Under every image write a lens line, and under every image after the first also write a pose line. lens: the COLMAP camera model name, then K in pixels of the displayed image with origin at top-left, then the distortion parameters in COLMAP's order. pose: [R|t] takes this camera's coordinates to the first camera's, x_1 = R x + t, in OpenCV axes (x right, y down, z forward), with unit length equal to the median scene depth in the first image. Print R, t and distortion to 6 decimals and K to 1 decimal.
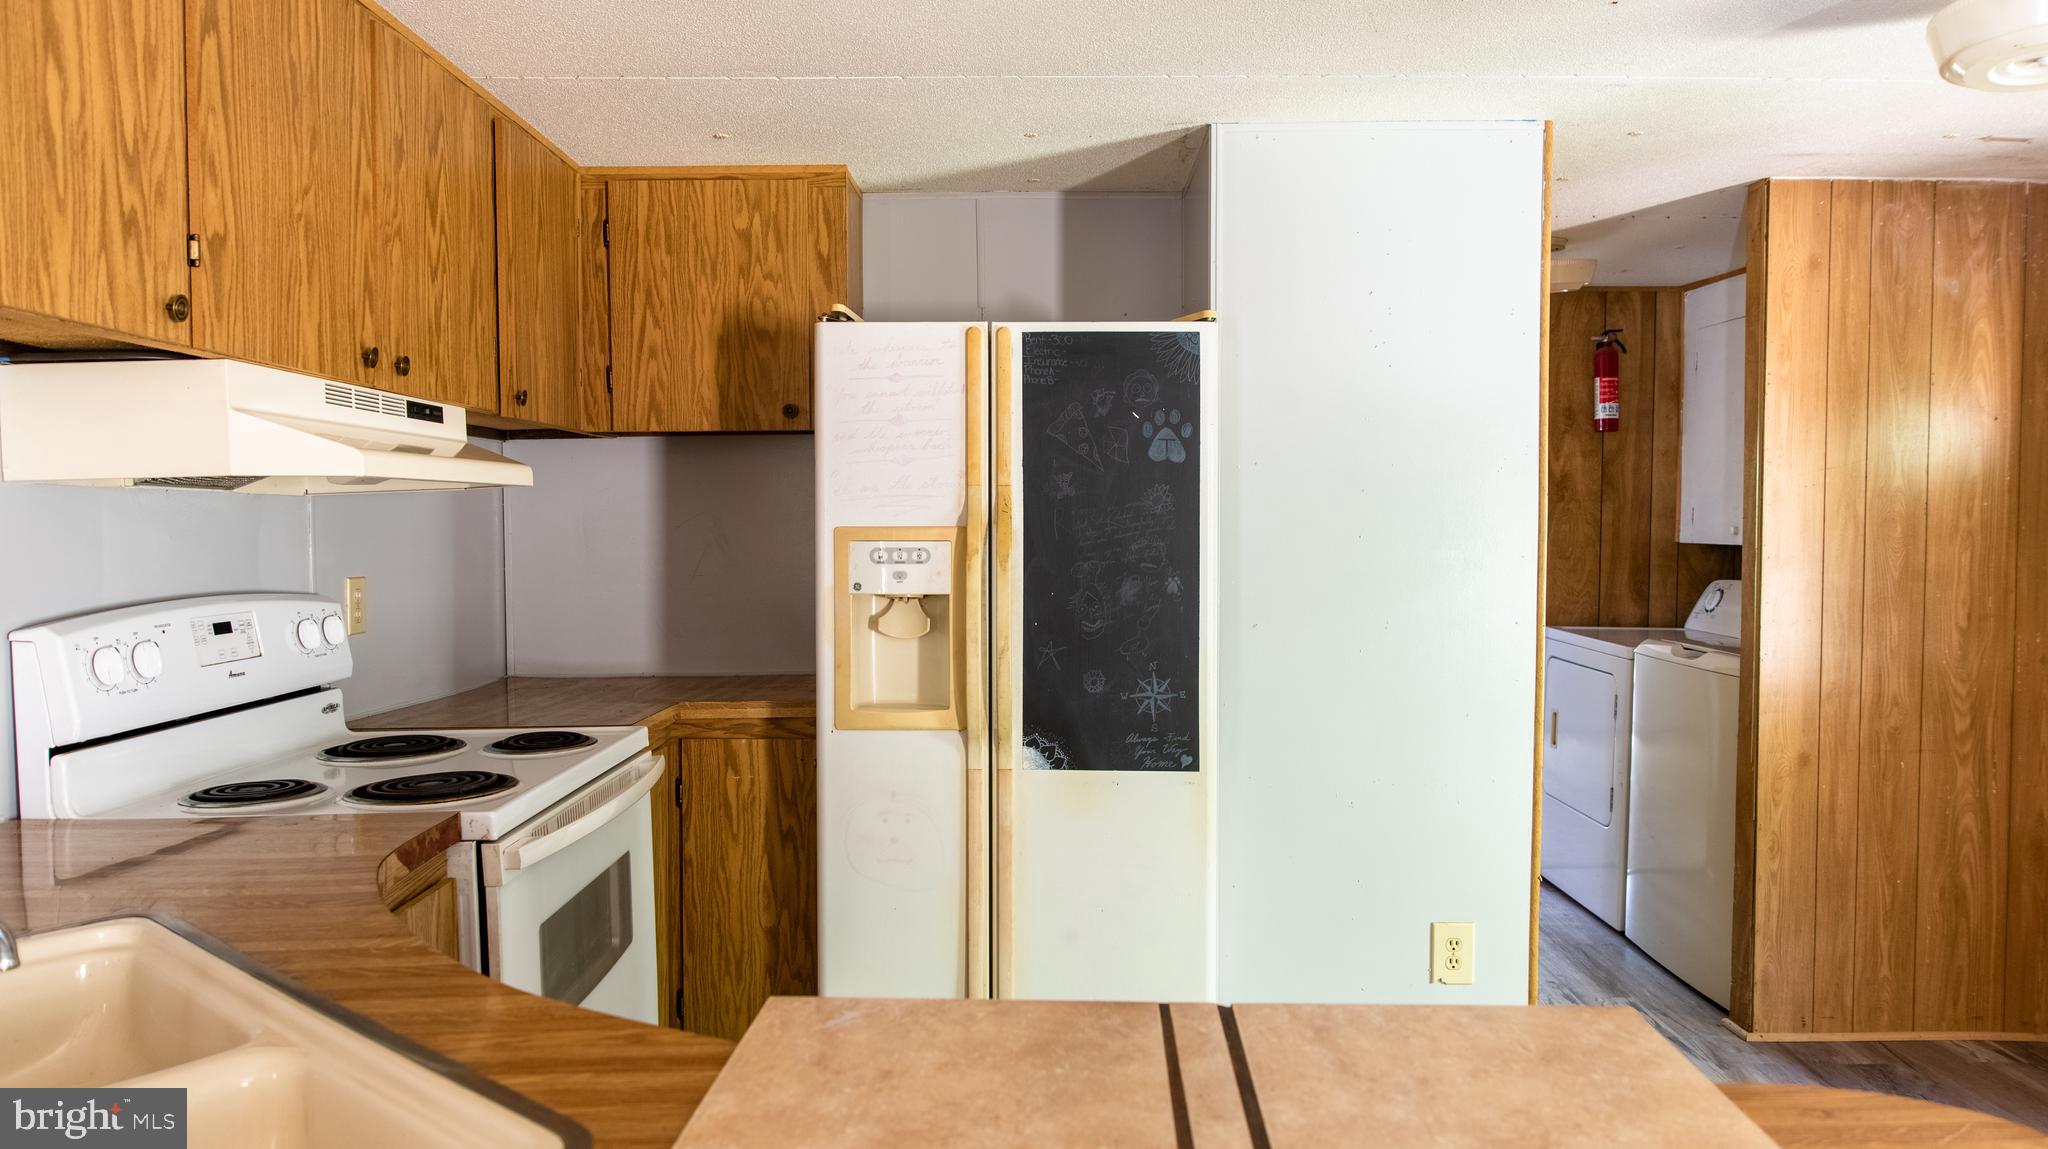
lens RADIAL K [[1377.3, 0, 1024.0], [0, 1377.3, 574.5], [0, 0, 1]] dist [0.005808, -0.005727]
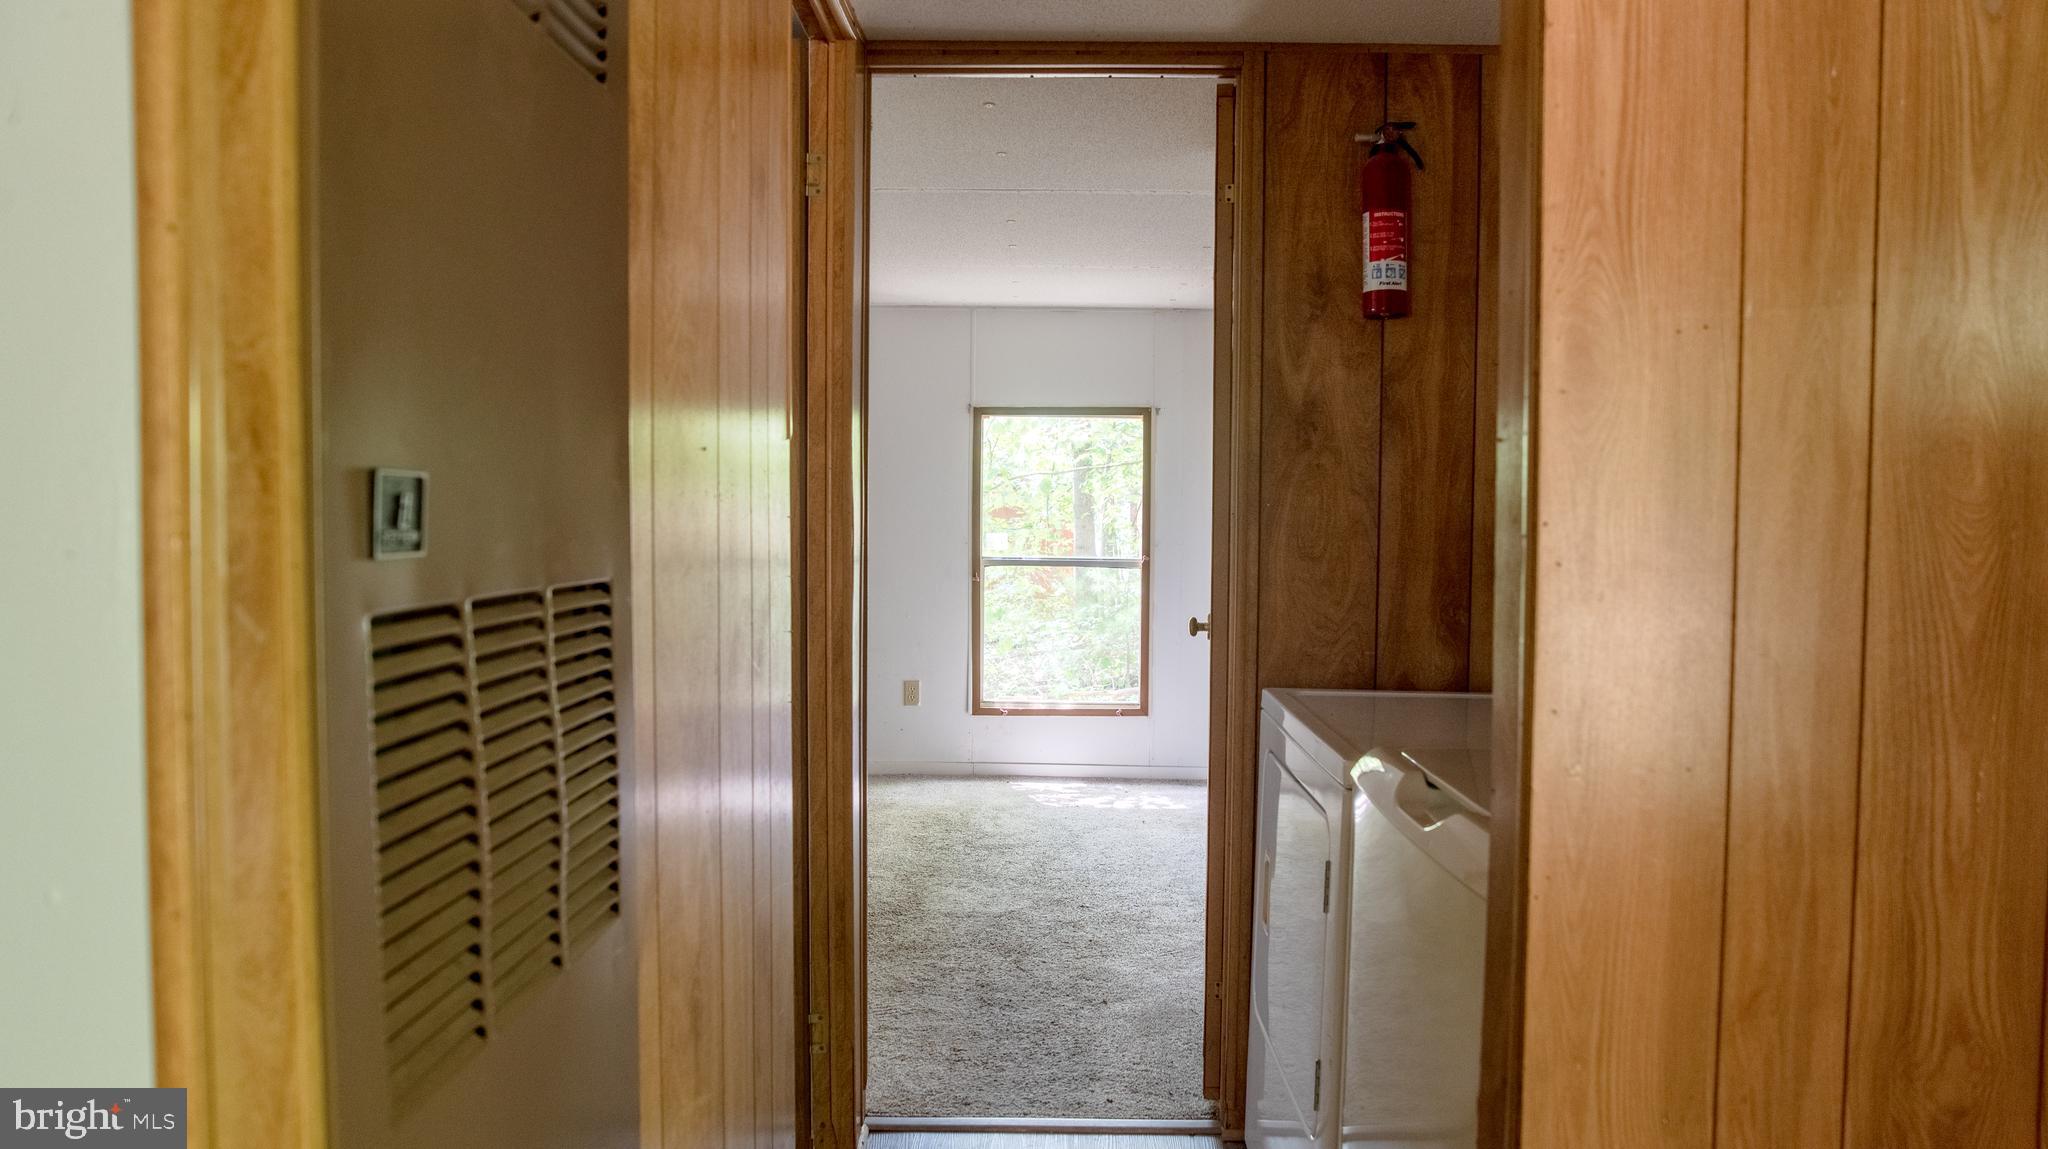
lens RADIAL K [[1359.2, 0, 1024.0], [0, 1359.2, 574.5], [0, 0, 1]] dist [-0.077006, 0.053452]
pose [[0.999744, 0.007694, -0.021269, 0.427313], [-0.007612, 0.999963, 0.003957, -0.010437], [0.021299, -0.003794, 0.999766, 0.699167]]
